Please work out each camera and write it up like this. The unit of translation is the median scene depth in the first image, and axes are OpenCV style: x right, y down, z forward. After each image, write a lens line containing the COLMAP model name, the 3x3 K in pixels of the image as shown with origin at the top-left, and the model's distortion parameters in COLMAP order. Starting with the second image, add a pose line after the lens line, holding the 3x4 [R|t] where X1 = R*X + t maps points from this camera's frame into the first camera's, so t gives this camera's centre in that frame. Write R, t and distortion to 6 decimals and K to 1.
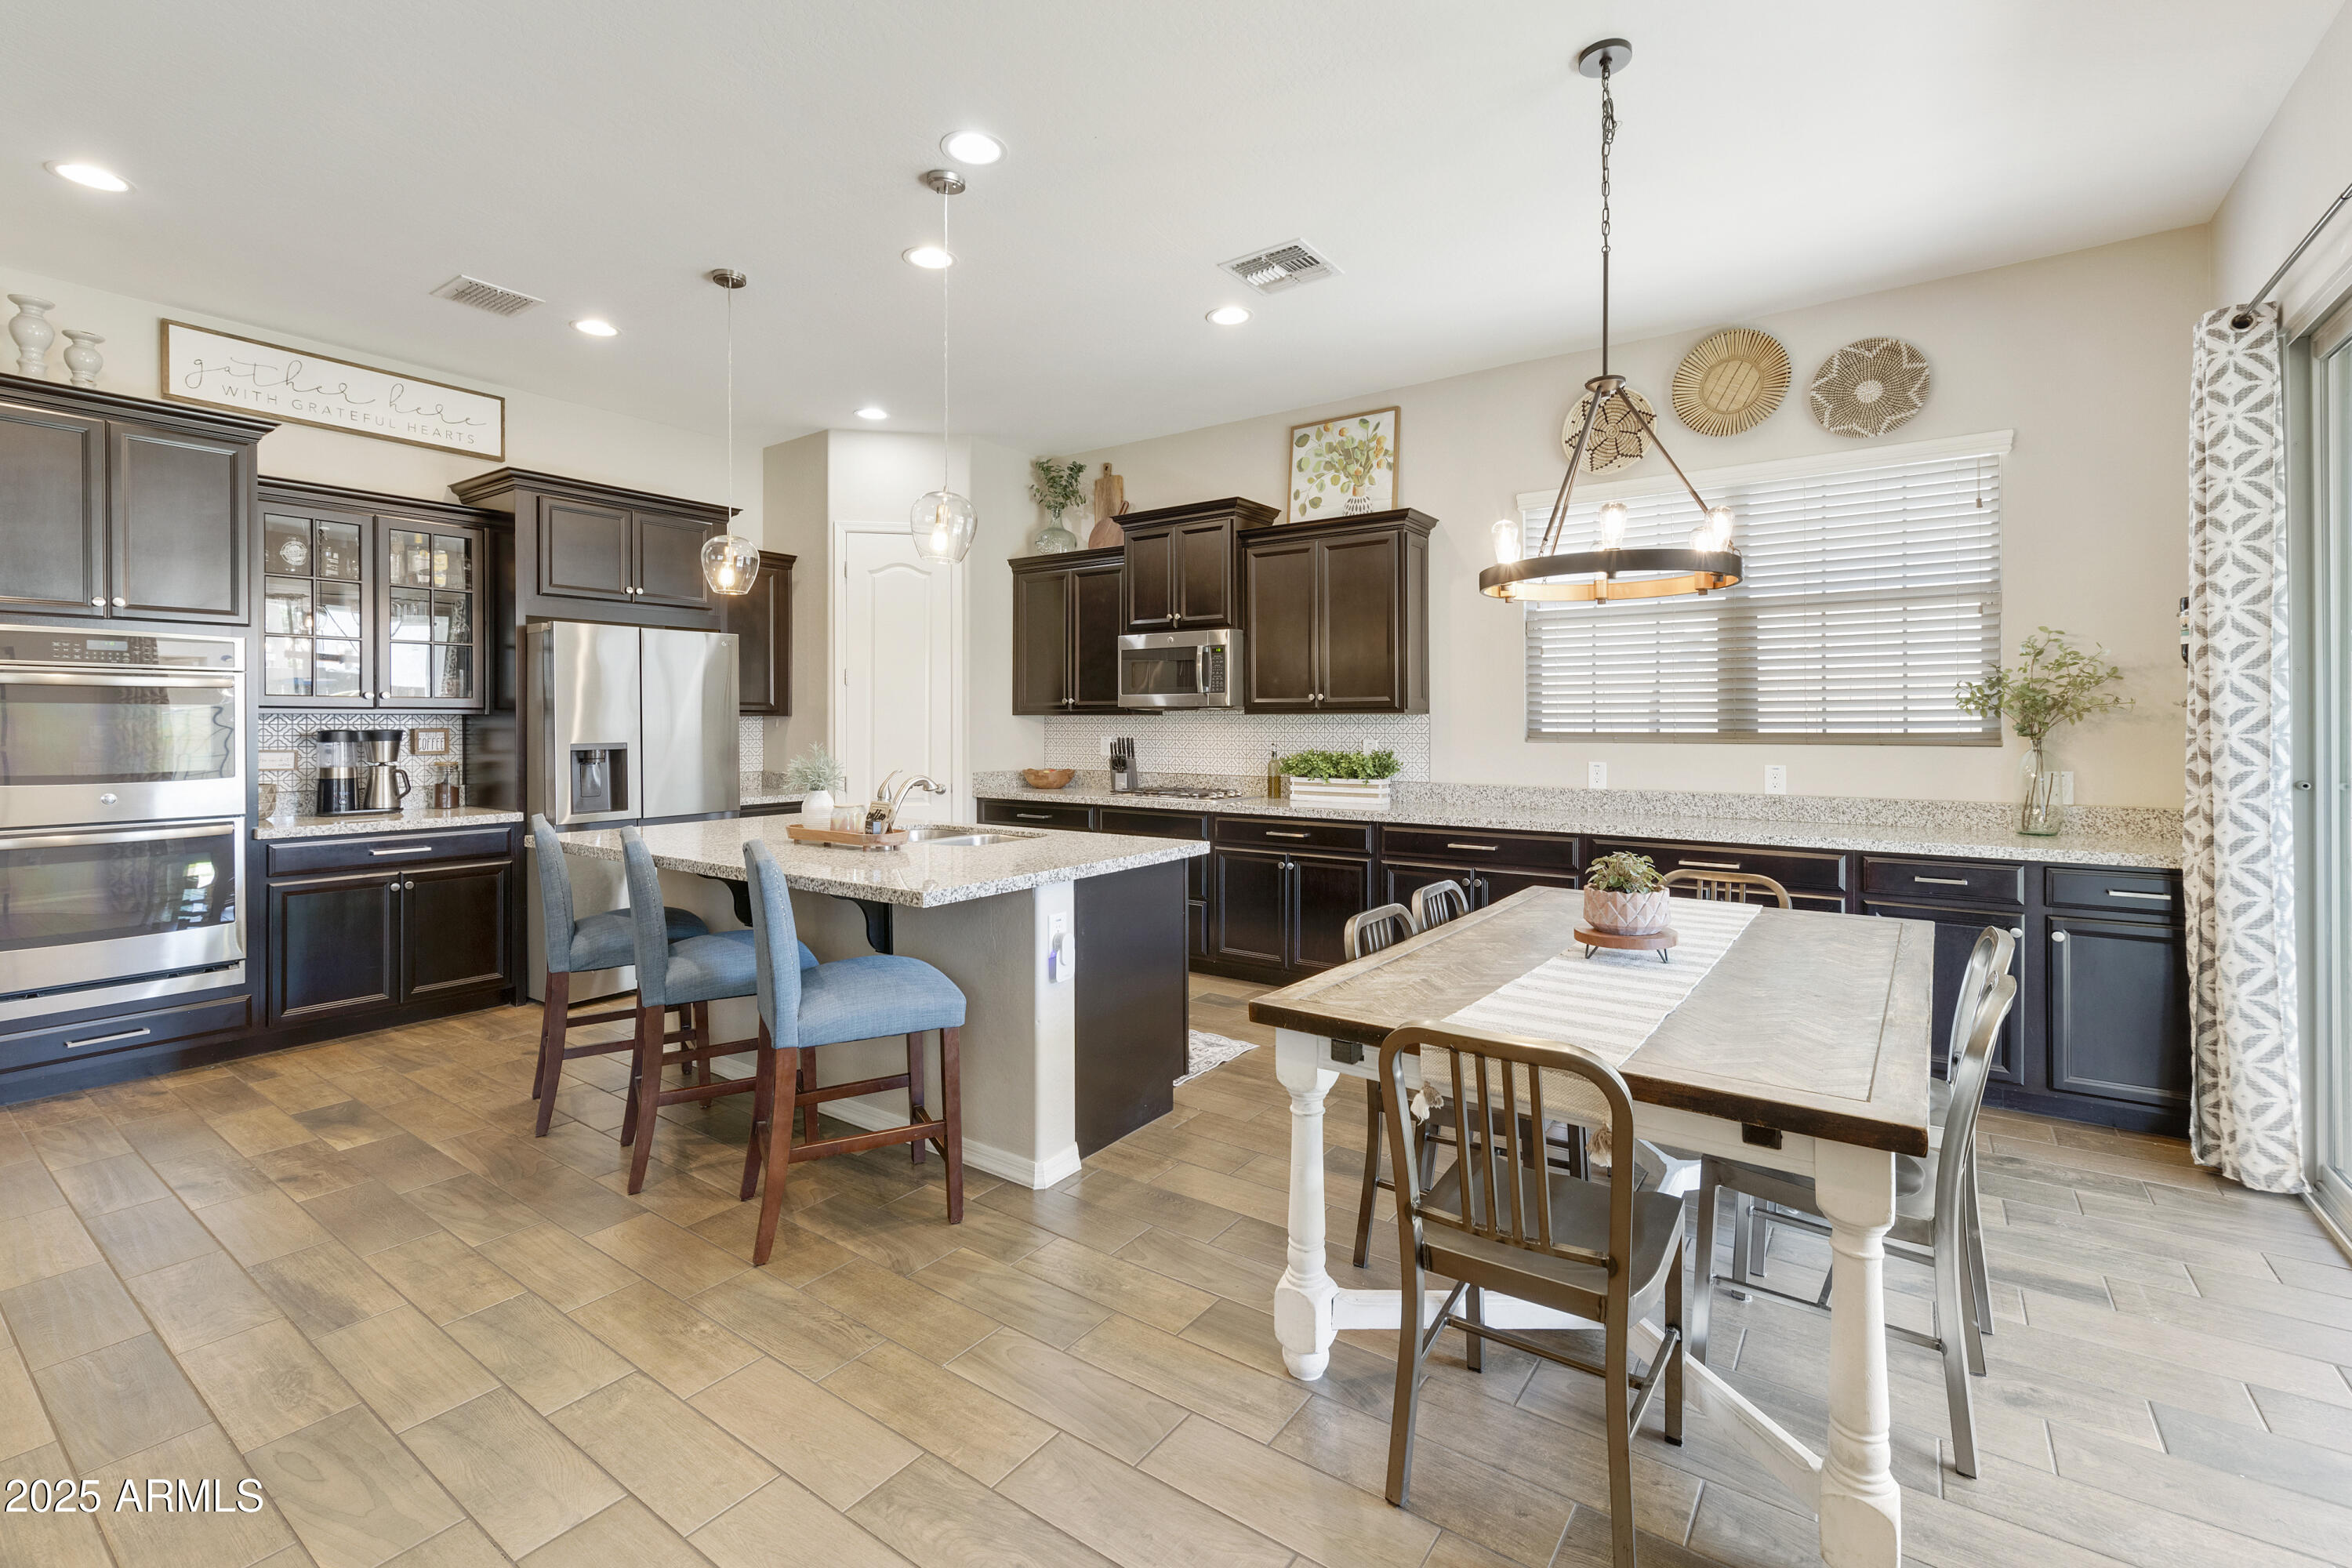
lens RADIAL K [[1024.2, 0, 1201.3], [0, 1024.2, 725.5], [0, 0, 1]] dist [0.000103, -0.000620]
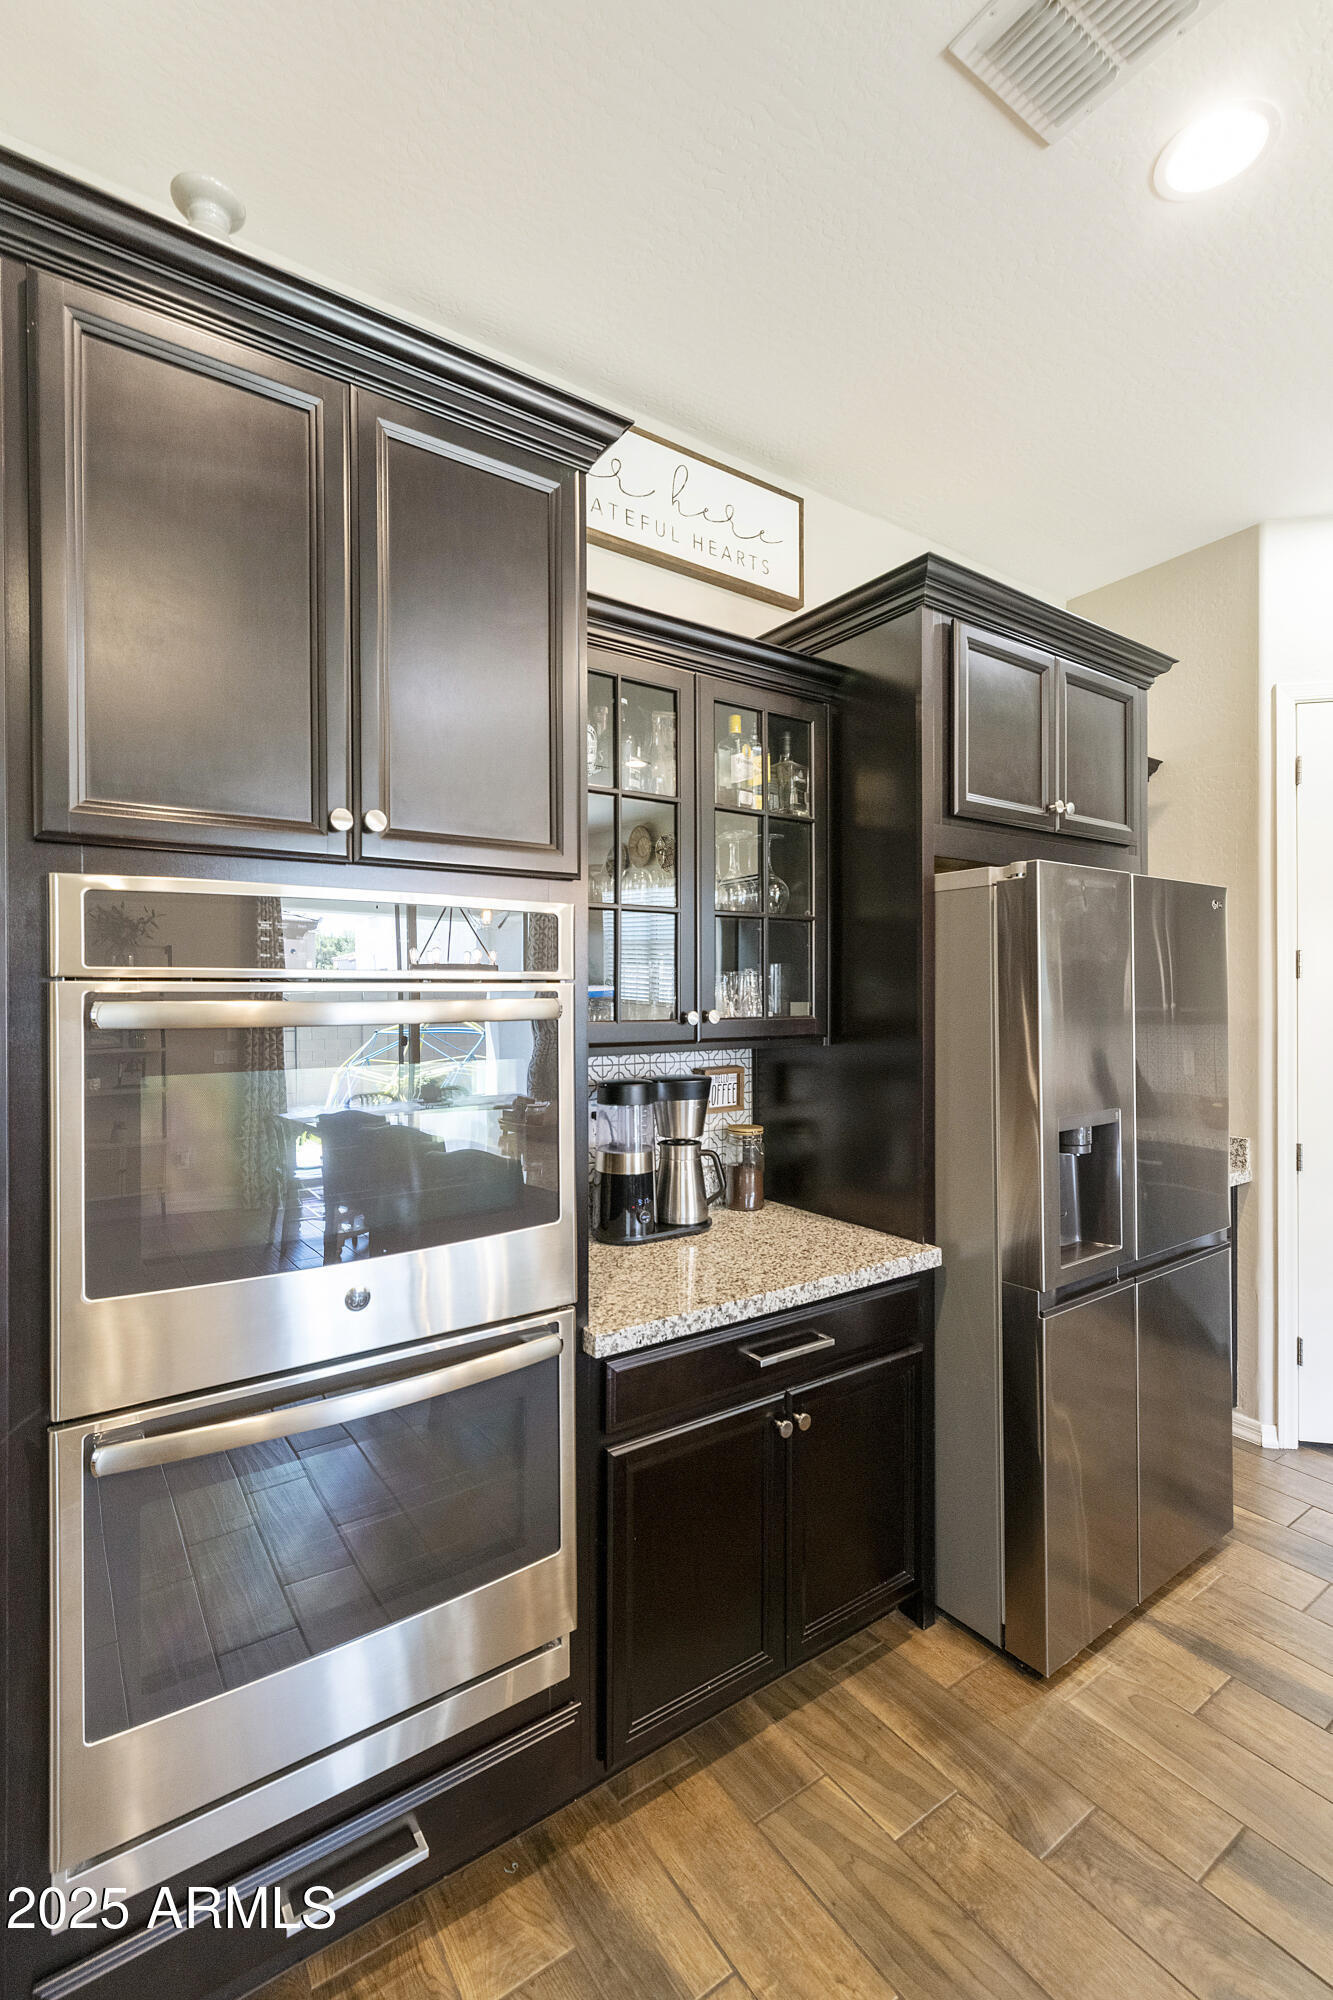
lens RADIAL K [[870.9, 0, 651.3], [0, 870.9, 986.0], [0, 0, 1]] dist [0.000103, -0.000620]
pose [[0.936241, -0.006771, -0.351294, -0.671380], [0.001908, 0.999898, -0.014187, -0.038777], [0.351354, 0.012612, 0.936158, 0.574749]]
